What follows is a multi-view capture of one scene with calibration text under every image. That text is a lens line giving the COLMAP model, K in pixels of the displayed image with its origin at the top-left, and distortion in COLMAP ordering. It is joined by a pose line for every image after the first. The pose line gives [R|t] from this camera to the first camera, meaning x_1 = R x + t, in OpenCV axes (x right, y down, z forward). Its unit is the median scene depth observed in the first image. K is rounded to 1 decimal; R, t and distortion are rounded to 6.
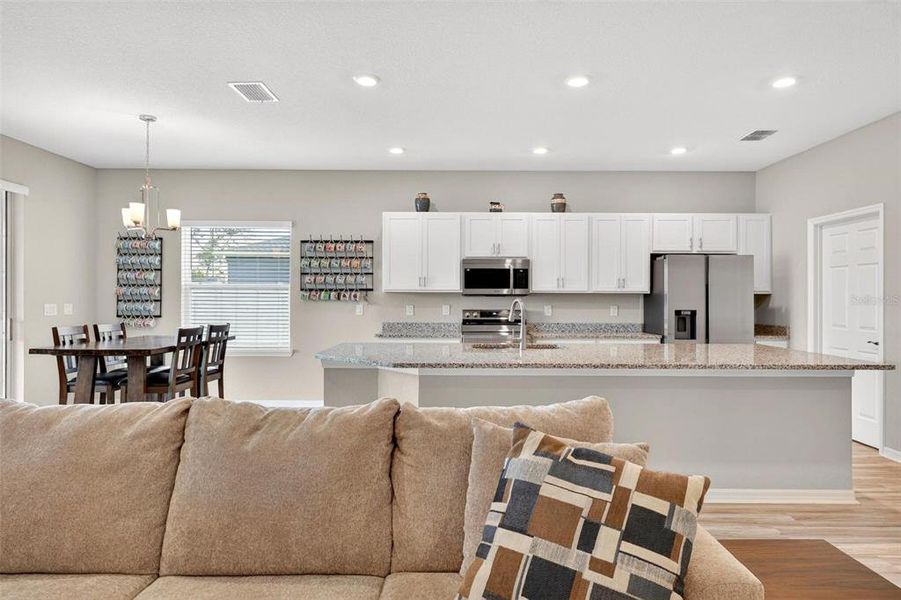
lens RADIAL K [[535.9, 0, 450.7], [0, 535.9, 295.5], [0, 0, 1]] dist [0.012128, -0.003035]
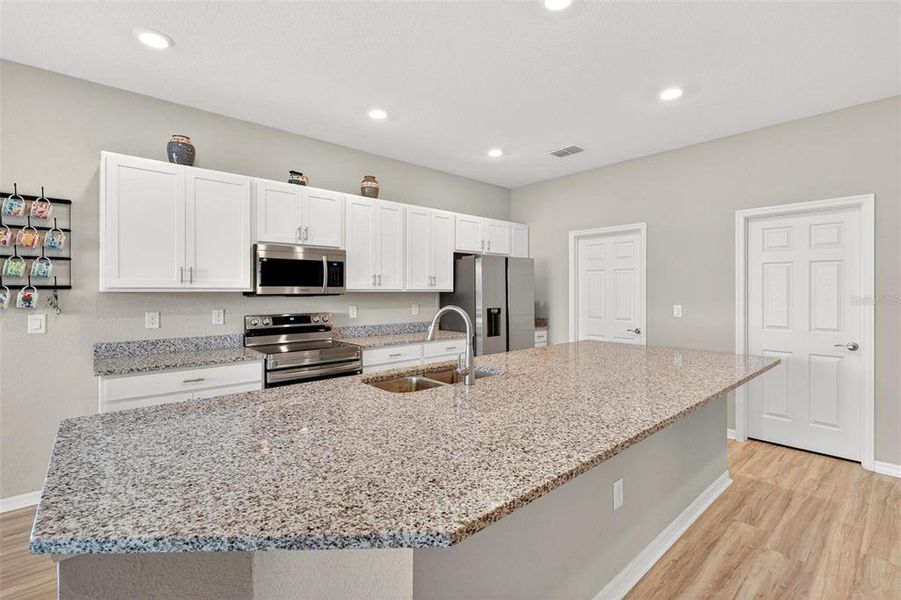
lens RADIAL K [[408.8, 0, 456.4], [0, 408.8, 292.3], [0, 0, 1]] dist [0.000435, -0.001490]
pose [[0.739392, -0.006756, 0.673241, -0.138625], [-0.000913, 0.999939, 0.011037, -0.011125], [-0.673275, -0.008776, 0.739340, 0.421536]]
